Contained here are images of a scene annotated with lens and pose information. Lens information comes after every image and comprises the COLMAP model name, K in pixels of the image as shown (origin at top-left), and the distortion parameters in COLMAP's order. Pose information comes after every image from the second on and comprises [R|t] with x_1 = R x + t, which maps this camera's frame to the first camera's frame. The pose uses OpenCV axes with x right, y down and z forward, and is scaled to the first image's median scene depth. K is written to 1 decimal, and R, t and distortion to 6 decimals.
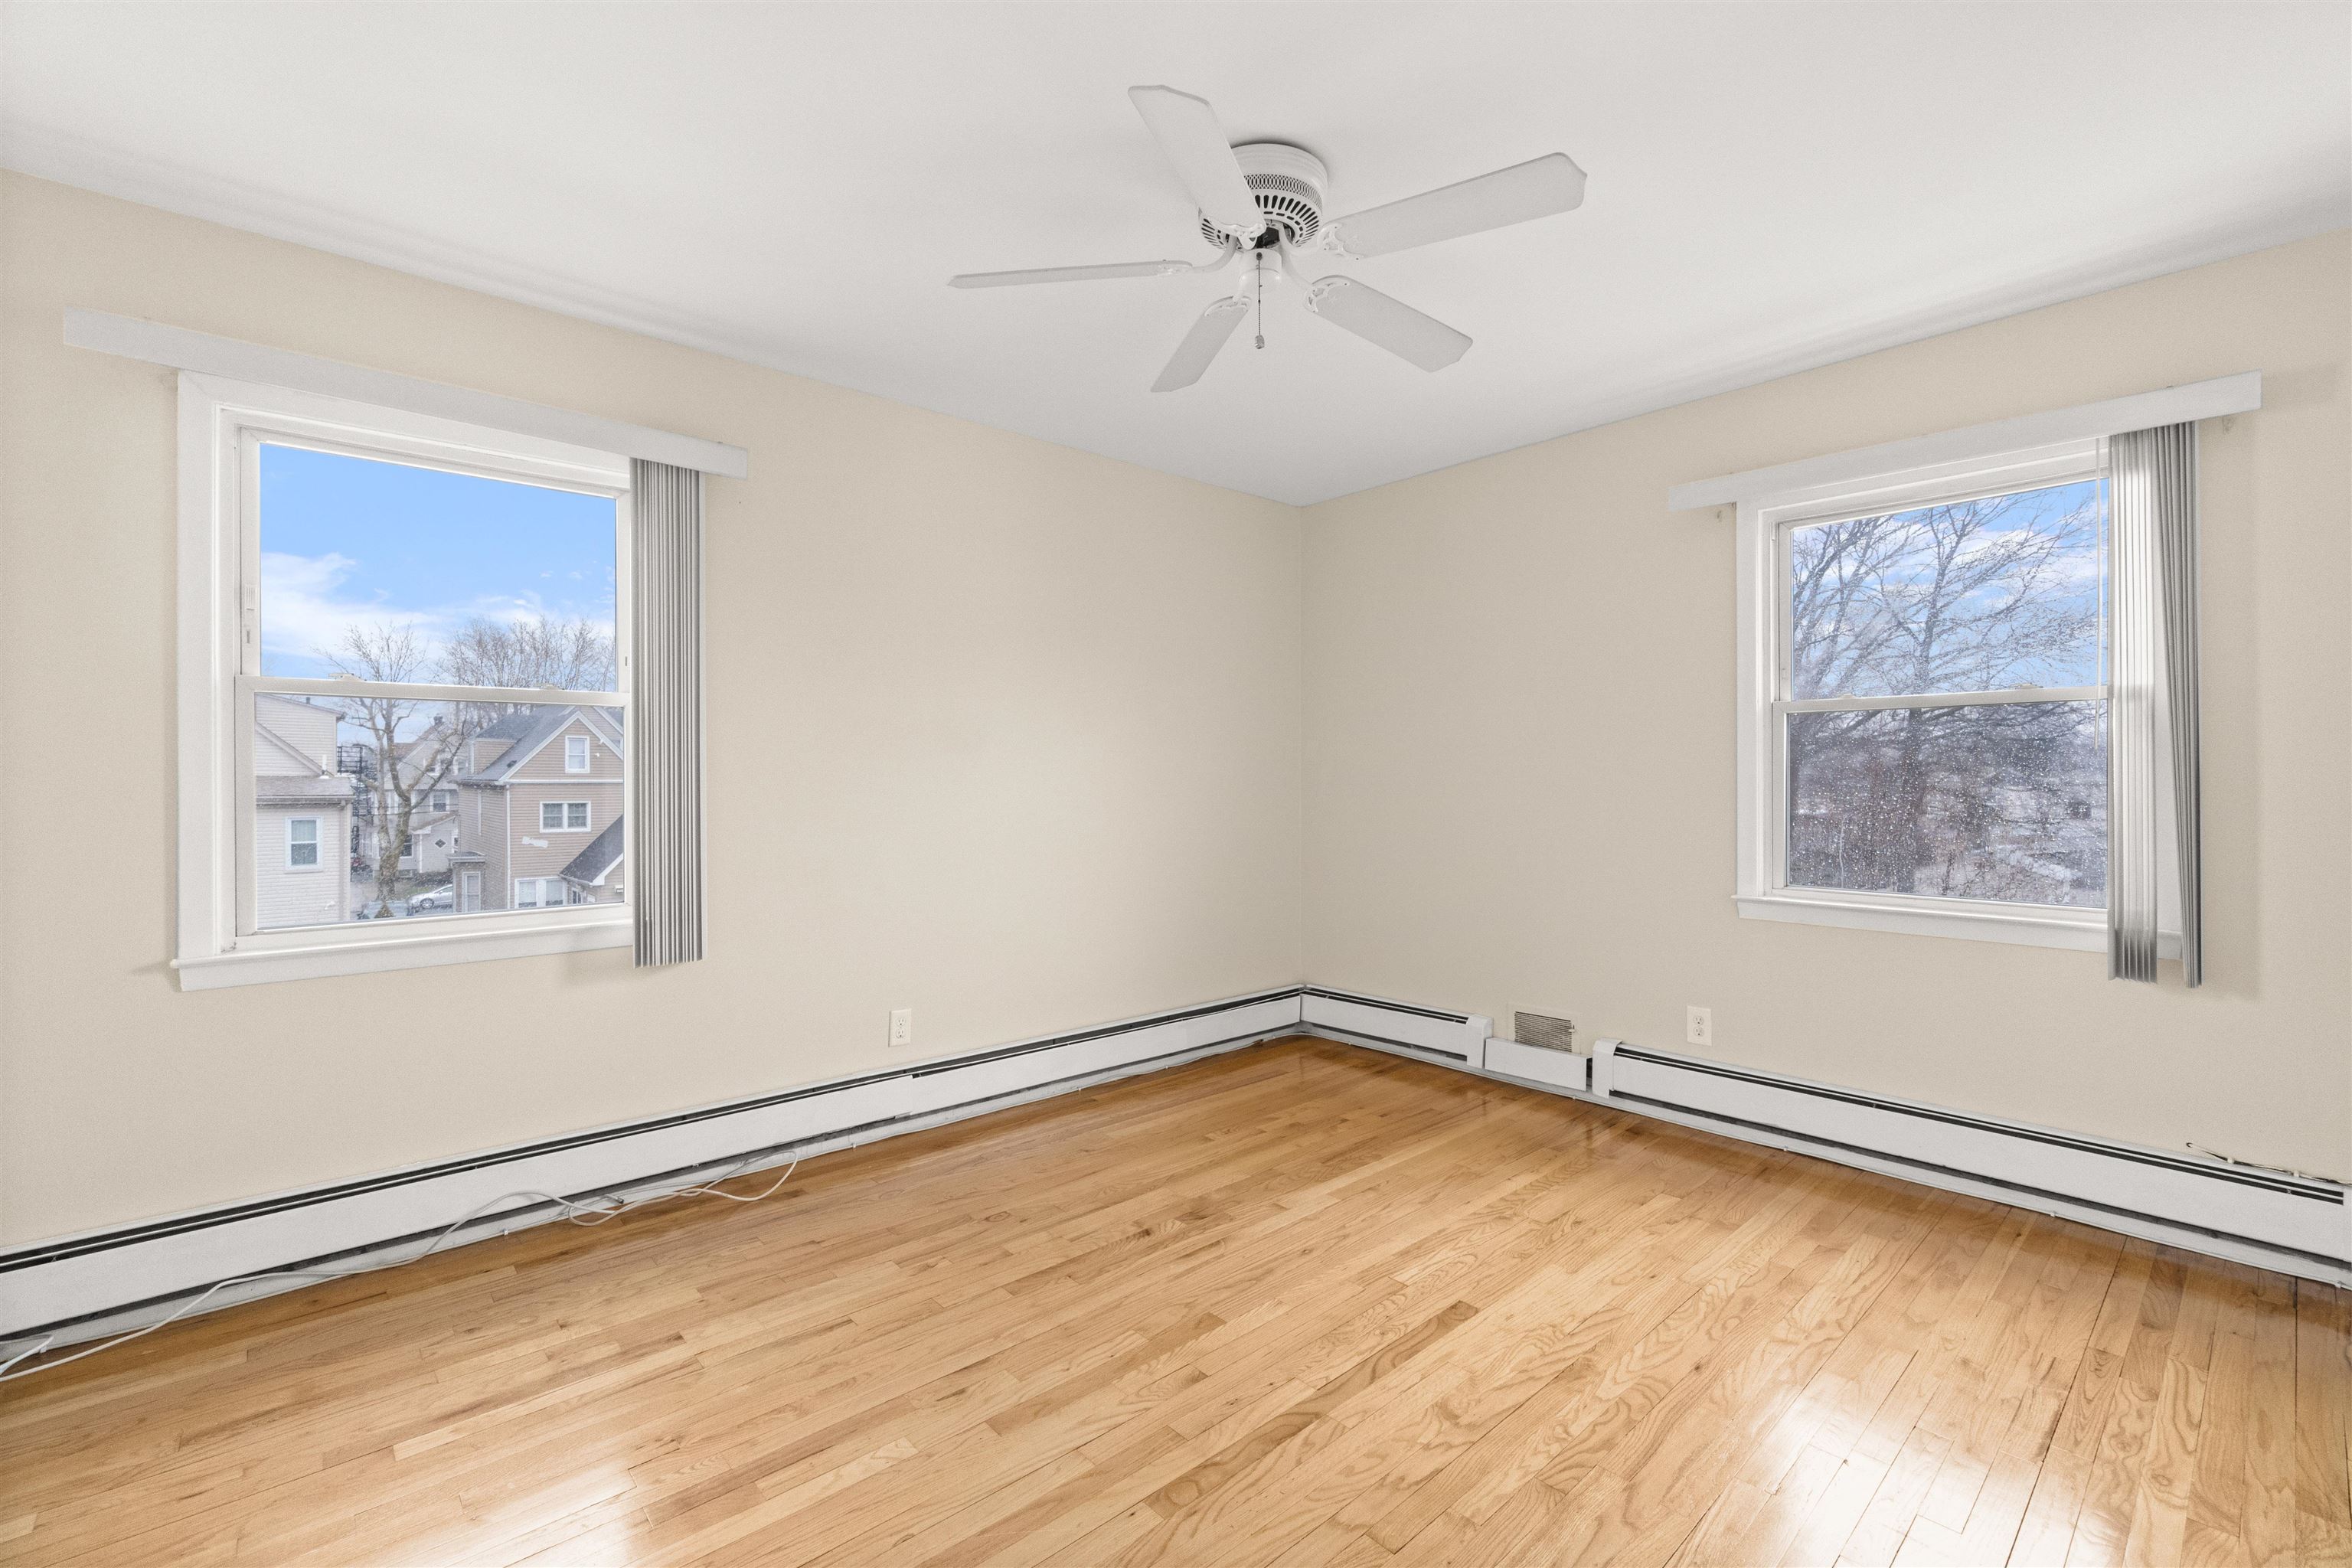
lens RADIAL K [[1021.2, 0, 1172.3], [0, 1021.2, 785.7], [0, 0, 1]] dist [-0.005757, 0.001040]
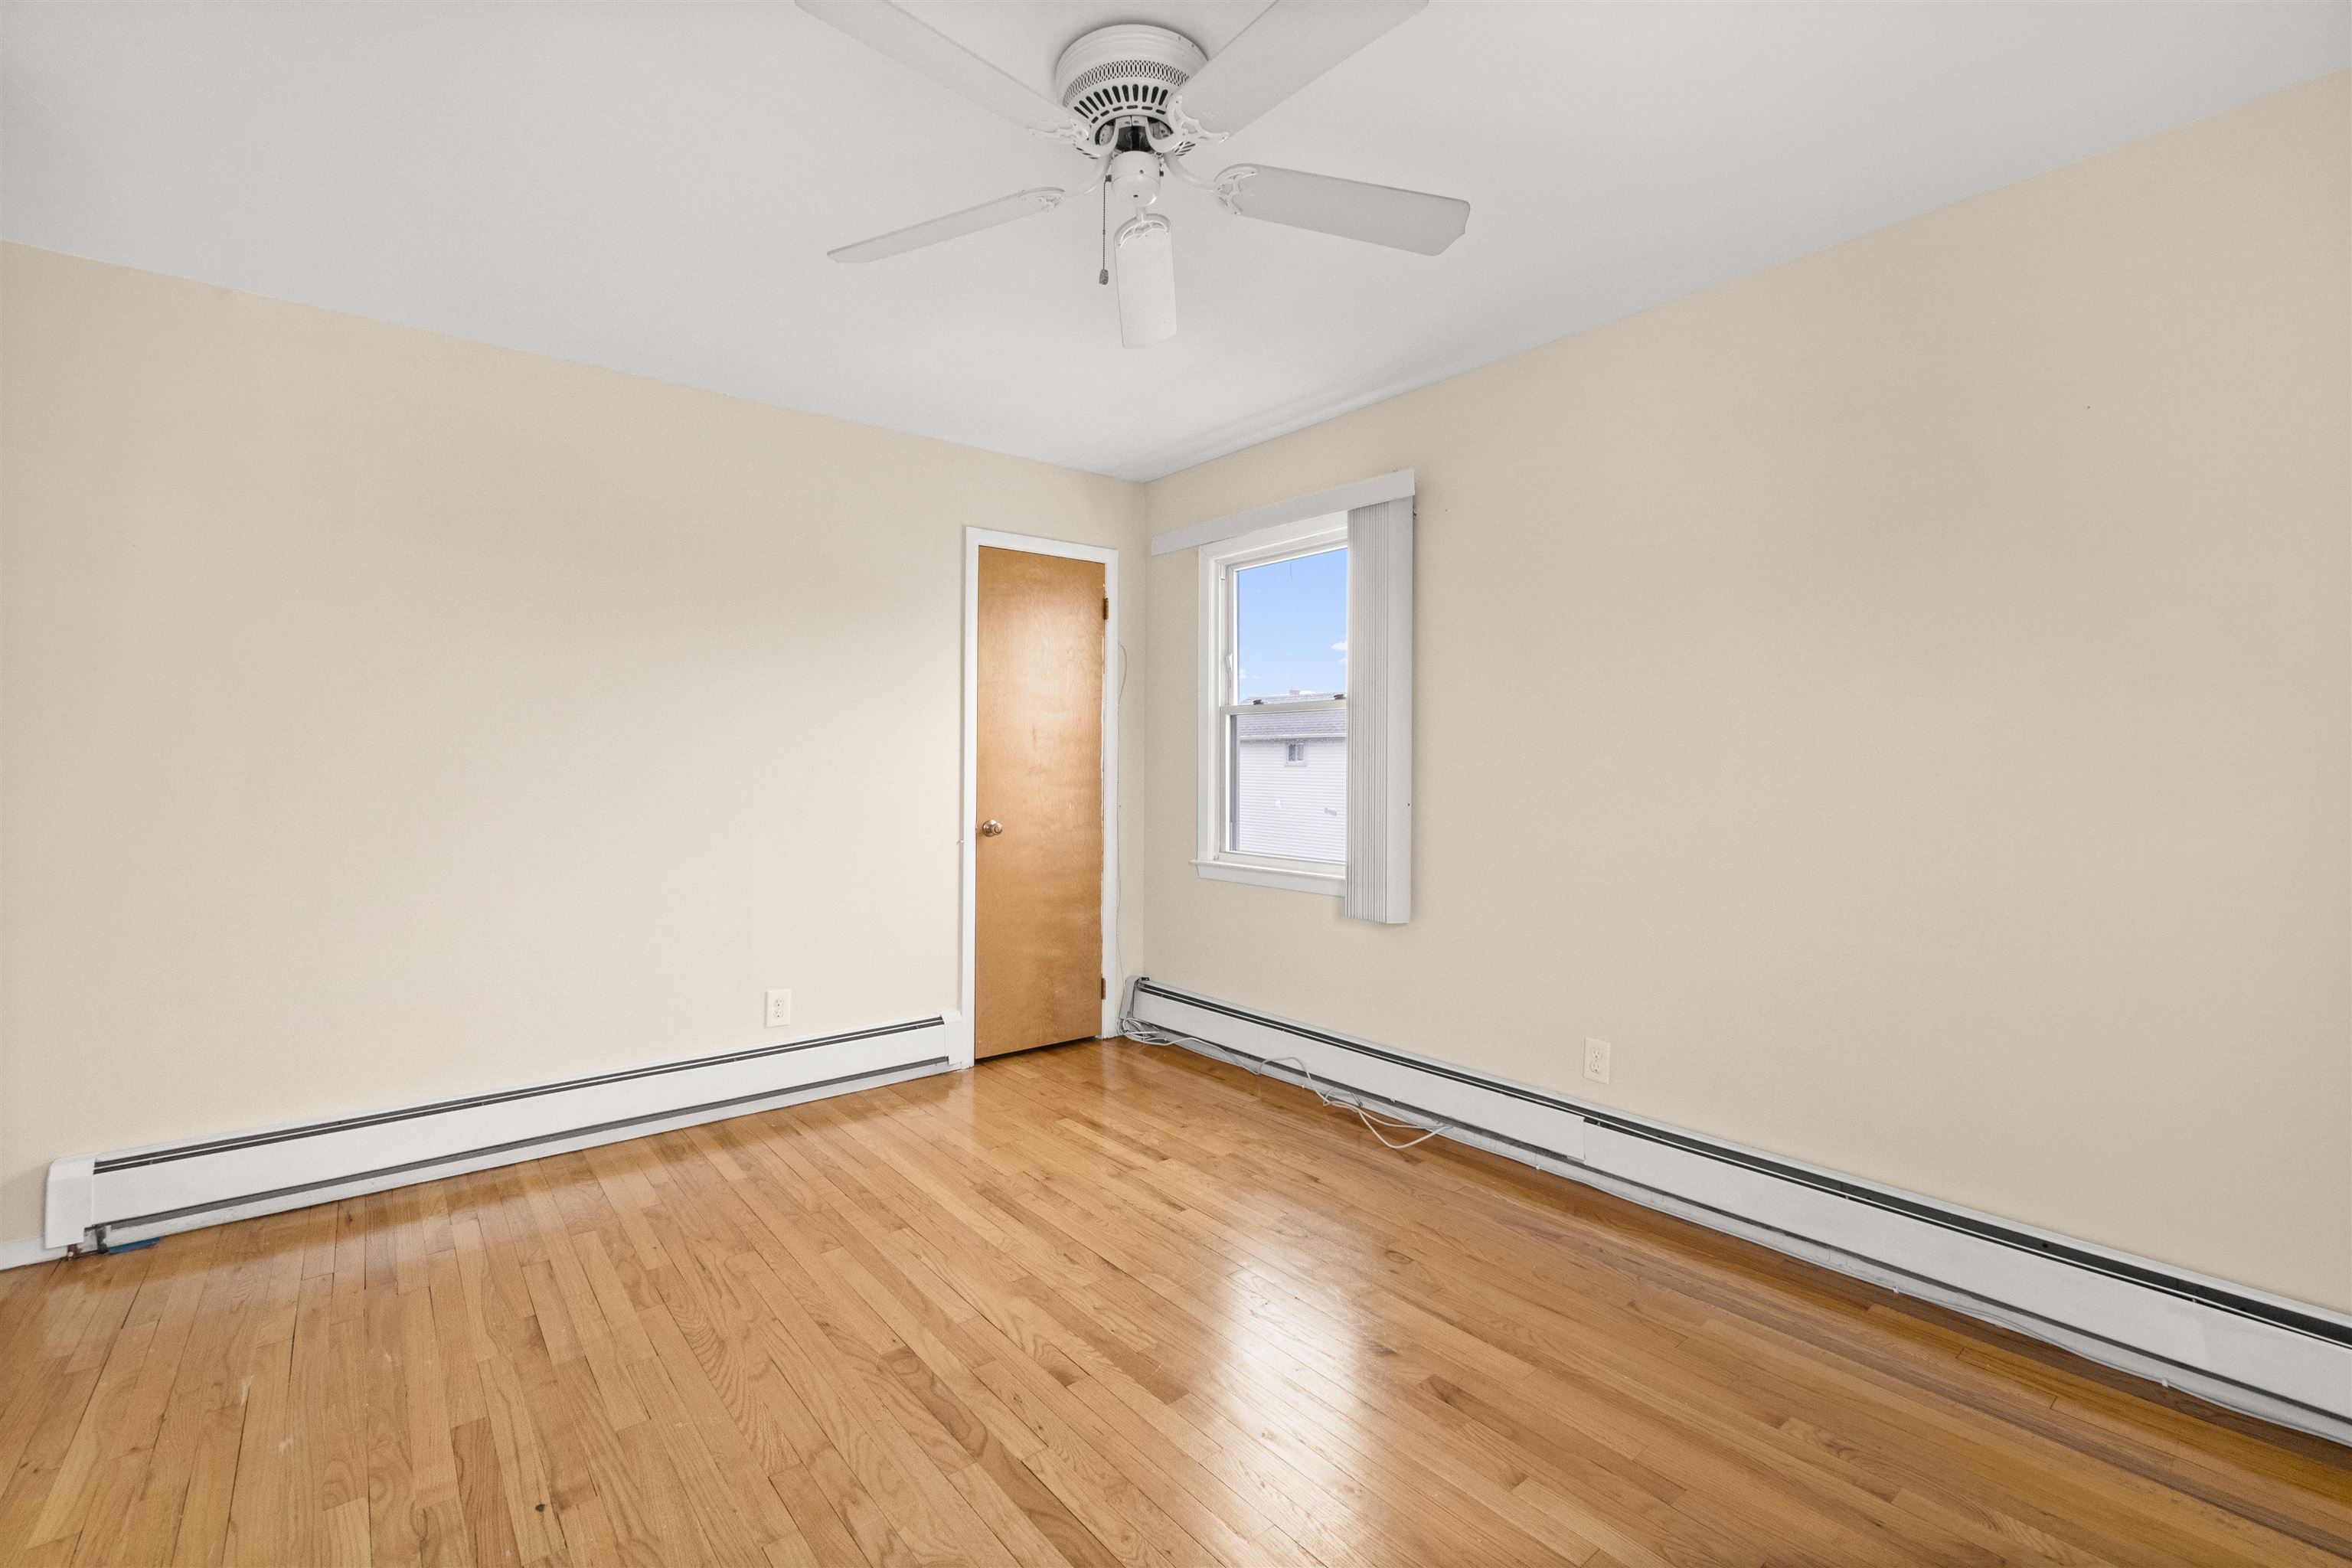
lens RADIAL K [[1021.2, 0, 1169.9], [0, 1021.2, 759.8], [0, 0, 1]] dist [-0.005757, 0.001040]
pose [[-0.054817, -0.002892, -0.998492, 0.814565], [-0.010225, 0.999945, -0.002335, -0.009355], [0.998444, 0.010081, -0.054843, 0.939265]]
